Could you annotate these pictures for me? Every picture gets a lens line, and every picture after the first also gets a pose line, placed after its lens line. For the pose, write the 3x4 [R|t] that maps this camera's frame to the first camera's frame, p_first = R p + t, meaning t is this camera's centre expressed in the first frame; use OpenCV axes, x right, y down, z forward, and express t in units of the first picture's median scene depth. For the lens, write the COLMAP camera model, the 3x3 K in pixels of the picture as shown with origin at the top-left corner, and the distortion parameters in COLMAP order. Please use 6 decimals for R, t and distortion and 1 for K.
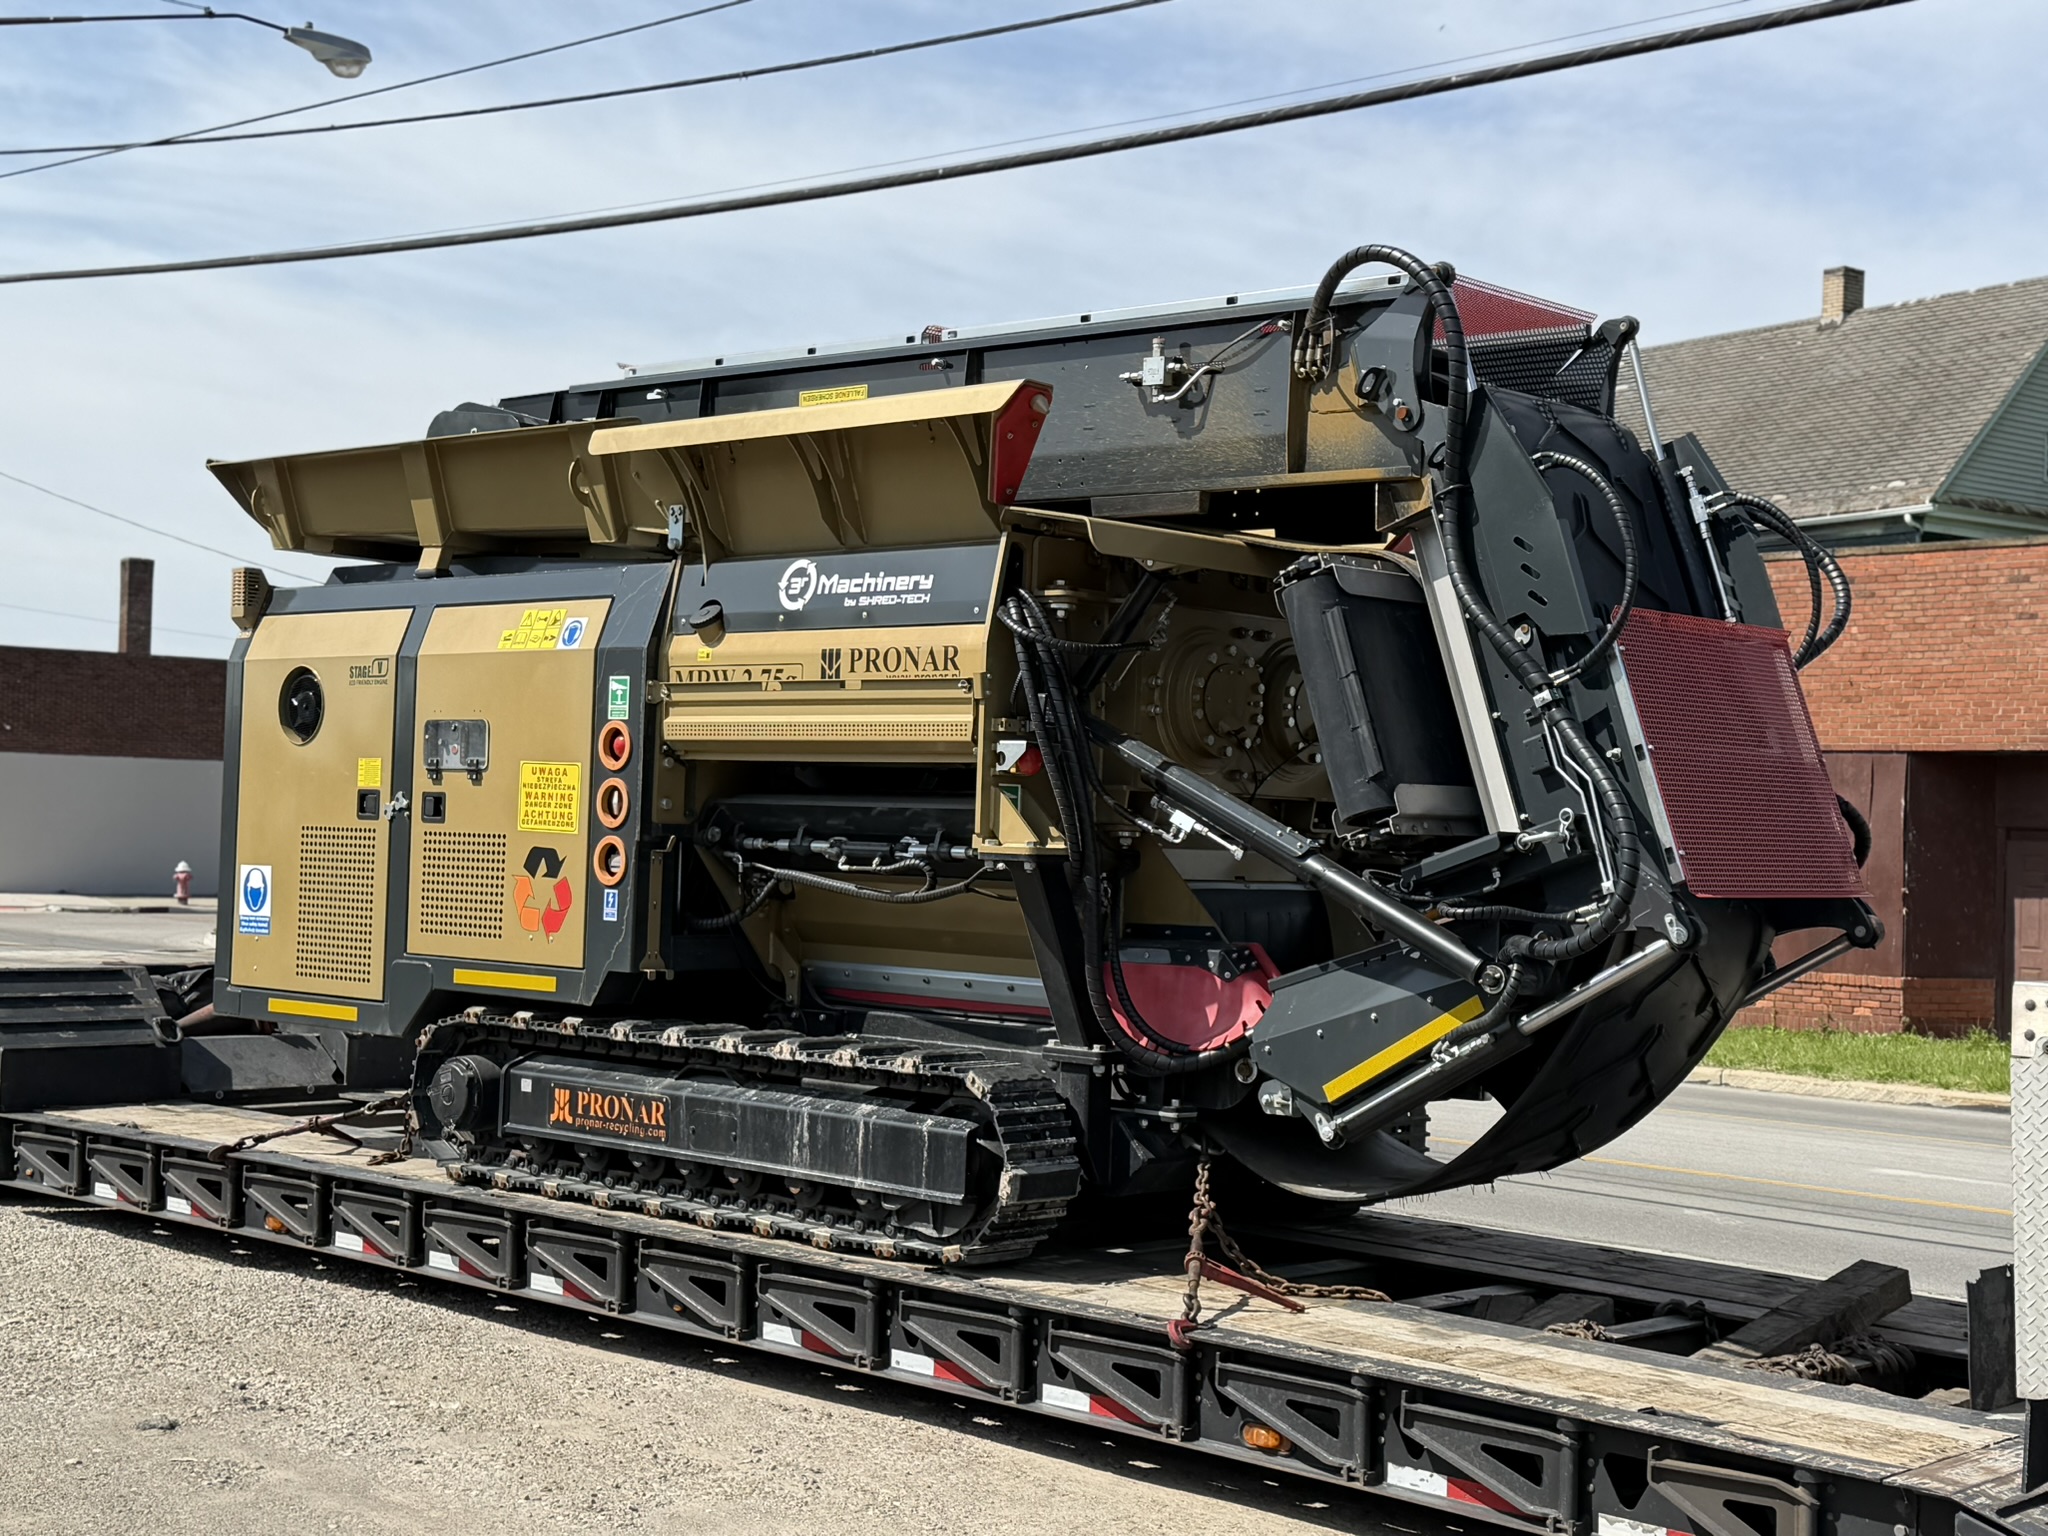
lens RADIAL K [[2729.2, 0, 1024.0], [0, 2729.2, 768.0], [0, 0, 1]] dist [0.119583, 0.001420]
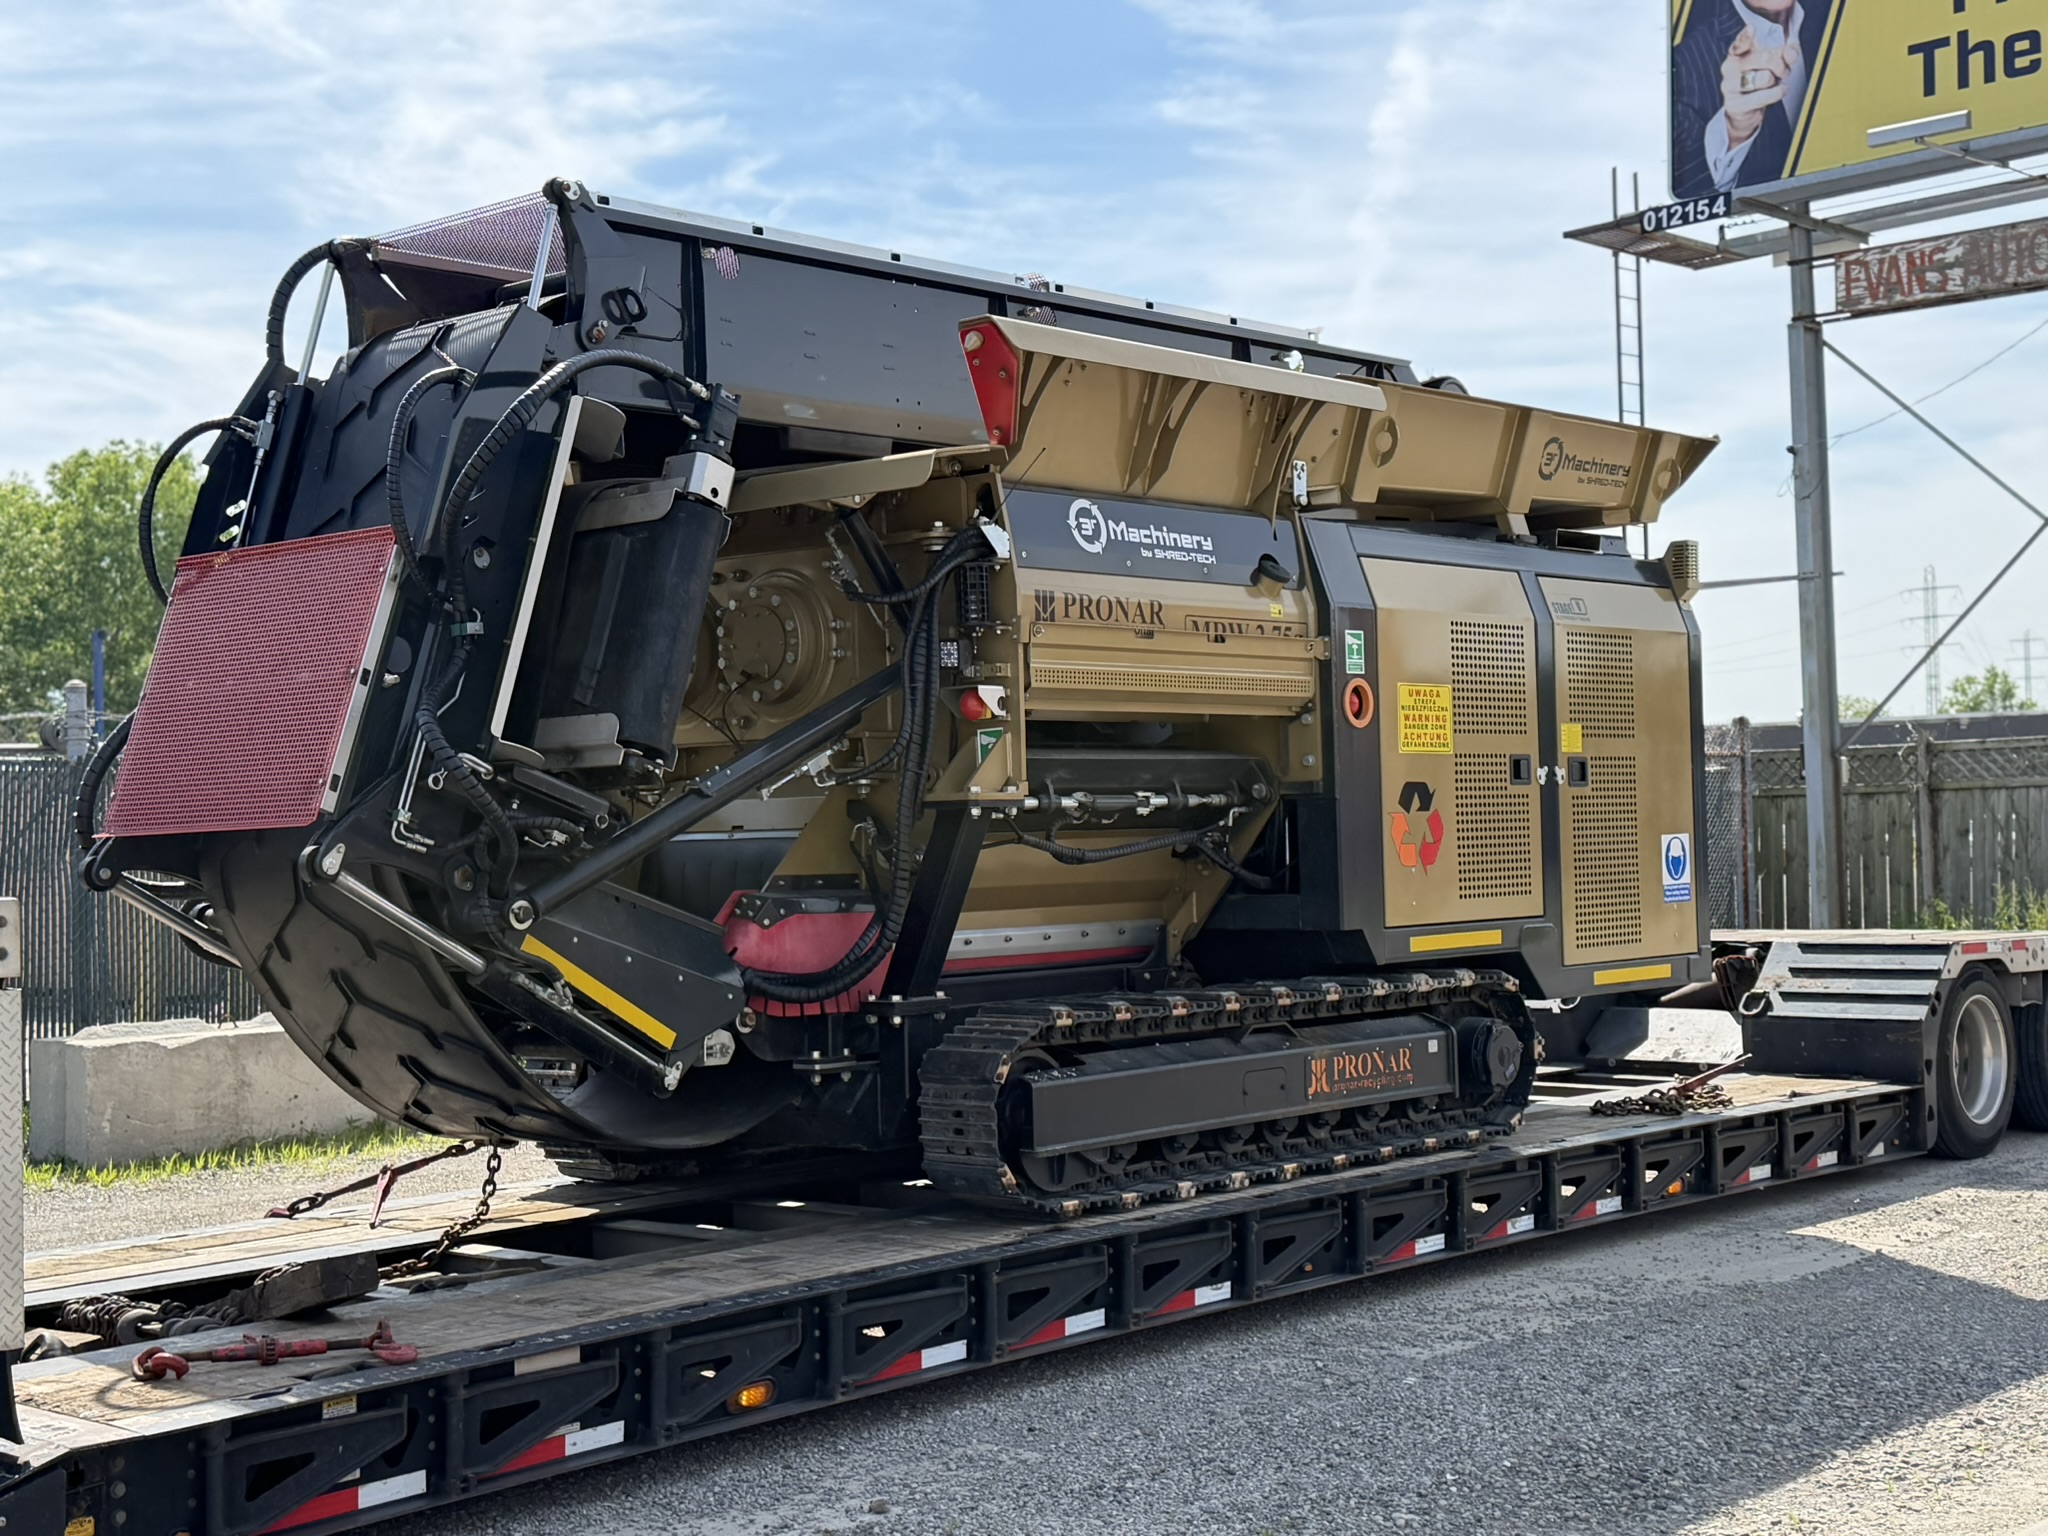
lens RADIAL K [[2729.2, 0, 1024.0], [0, 2729.2, 768.0], [0, 0, 1]] dist [0.119583, 0.001420]
pose [[-0.028352, -0.013072, 0.999513, -1.062823], [-0.012845, 0.999837, 0.012711, 0.005305], [-0.999515, -0.012479, -0.028515, 1.080758]]
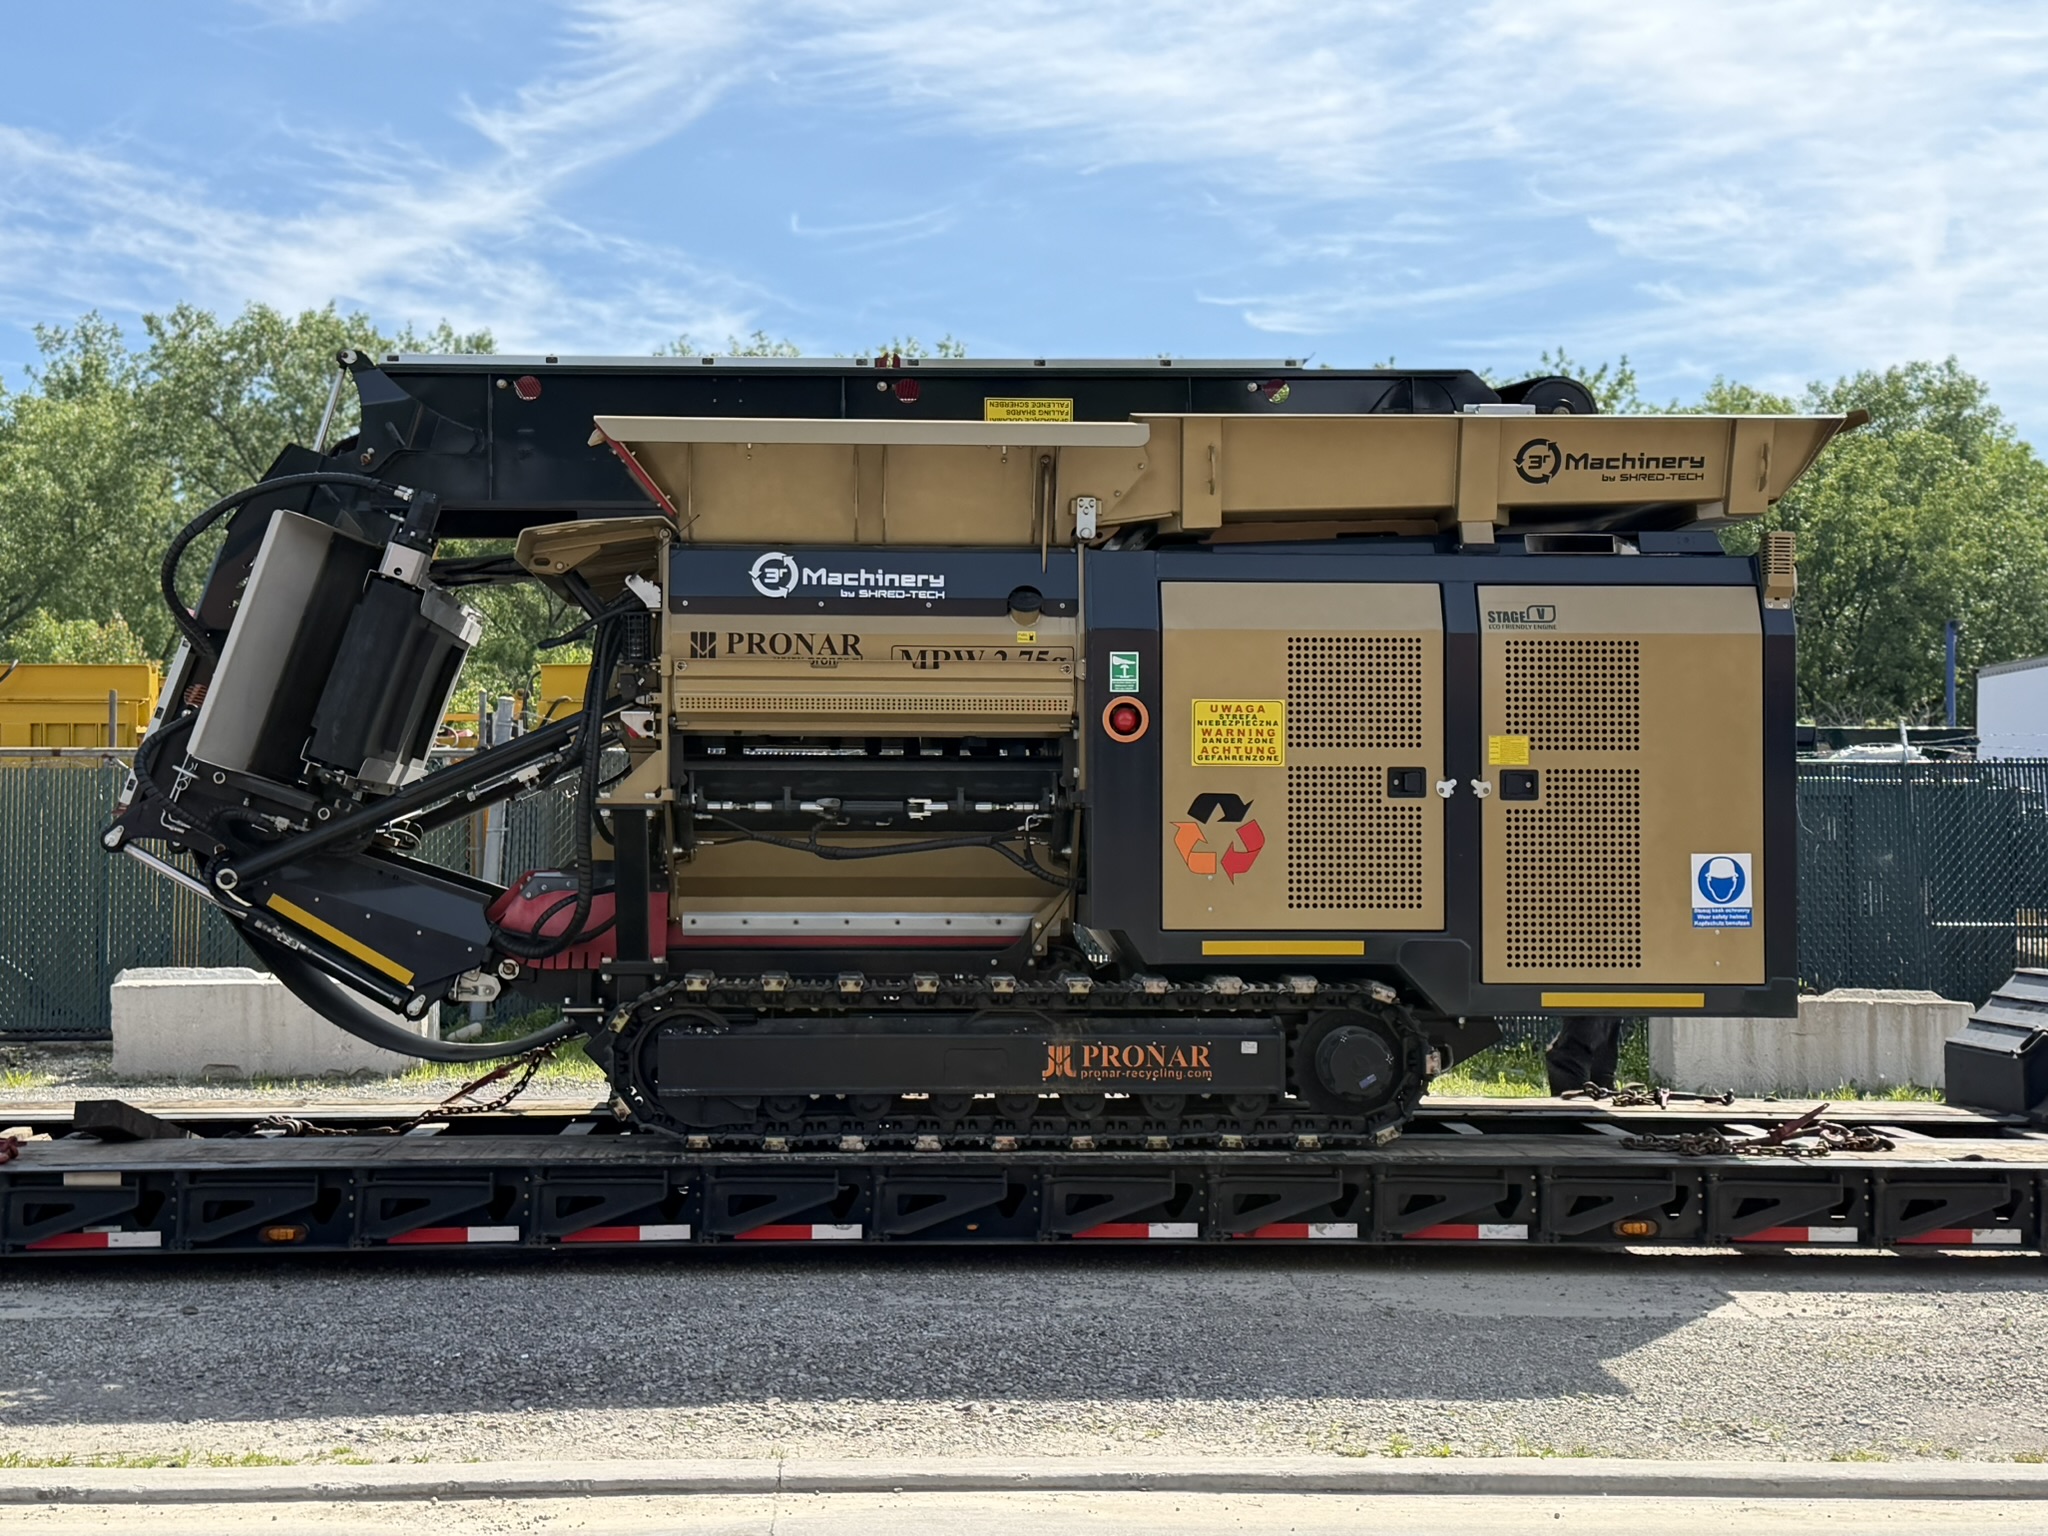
lens RADIAL K [[2729.2, 0, 1024.0], [0, 2729.2, 768.0], [0, 0, 1]] dist [0.119583, 0.001420]
pose [[0.687707, -0.016314, 0.725805, -0.857968], [-0.004153, 0.999643, 0.026404, -0.018106], [-0.725977, -0.021173, 0.687393, 0.152851]]
